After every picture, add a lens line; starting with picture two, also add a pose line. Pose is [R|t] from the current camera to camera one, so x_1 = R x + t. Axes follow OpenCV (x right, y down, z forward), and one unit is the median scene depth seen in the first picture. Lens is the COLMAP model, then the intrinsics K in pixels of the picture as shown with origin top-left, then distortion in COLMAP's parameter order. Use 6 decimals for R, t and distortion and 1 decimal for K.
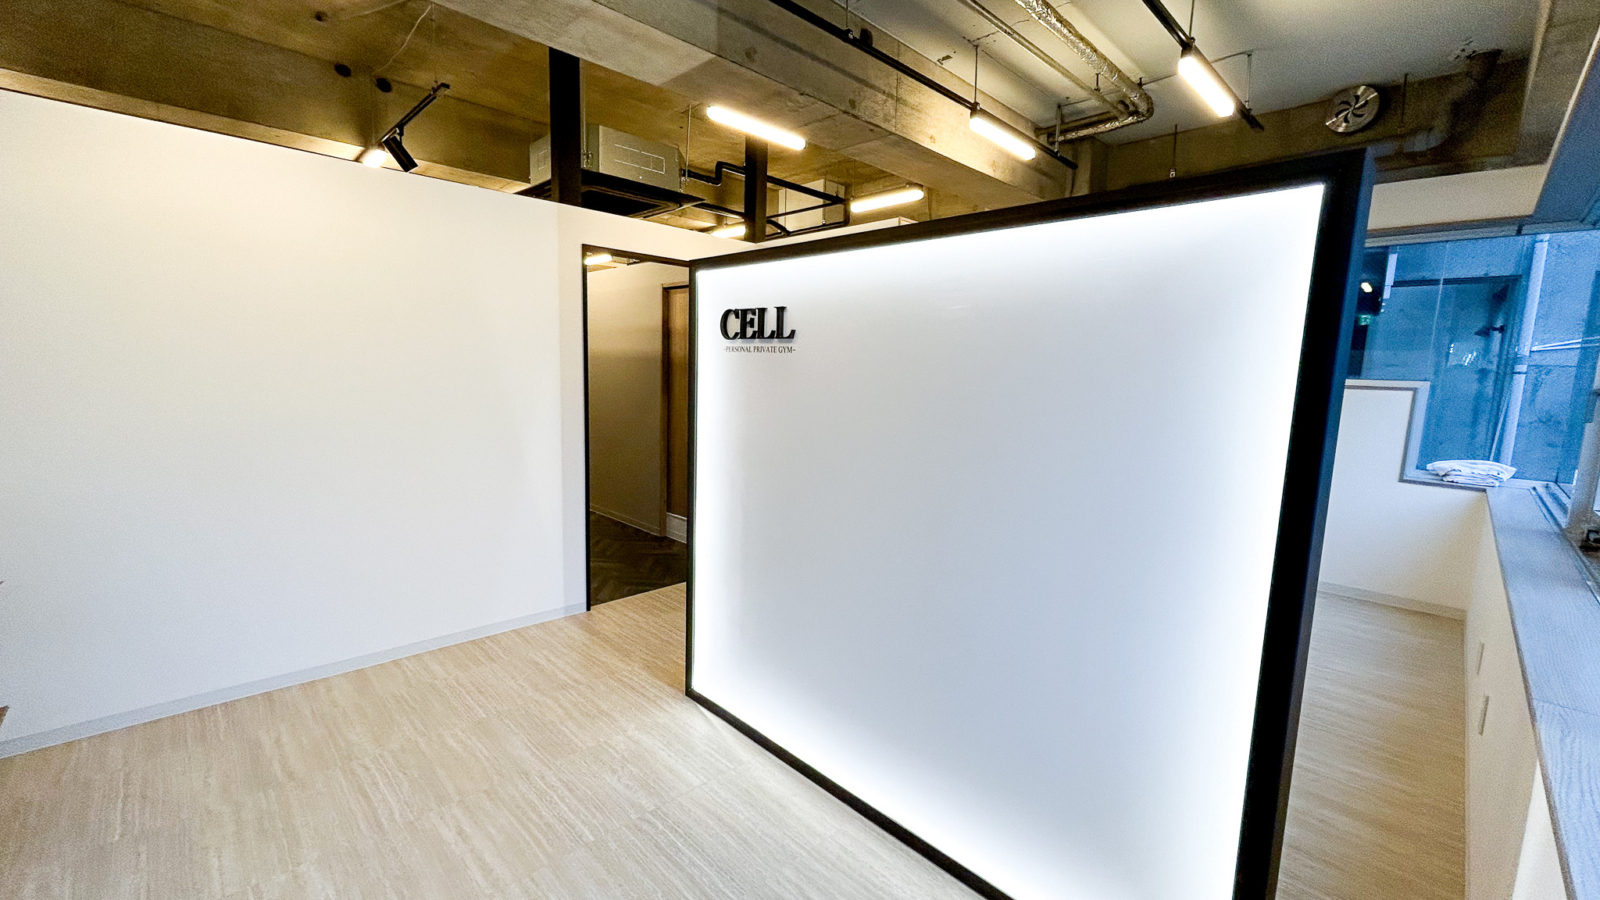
lens RADIAL K [[649.7, 0, 792.6], [0, 649.7, 454.2], [0, 0, 1]] dist [-0.000251, -0.000043]
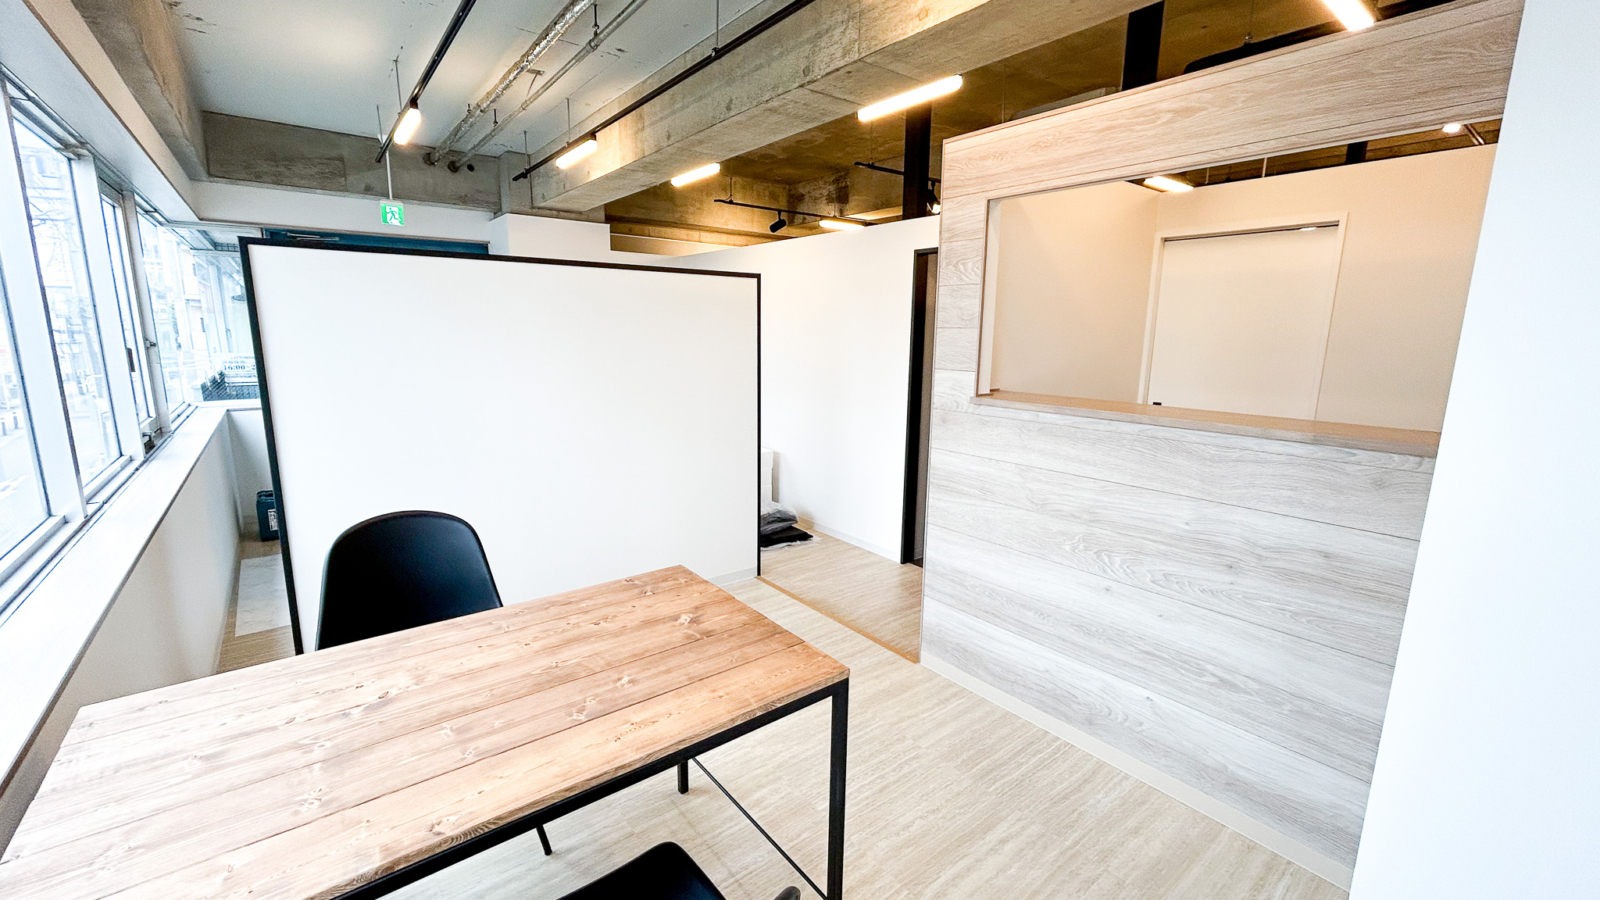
lens RADIAL K [[649.7, 0, 792.3], [0, 649.7, 450.3], [0, 0, 1]] dist [-0.000251, -0.000043]
pose [[-0.099458, 0.144154, -0.984544, 1.021163], [-0.149637, 0.976031, 0.158024, -0.154503], [0.983726, 0.163041, -0.075503, 1.086391]]
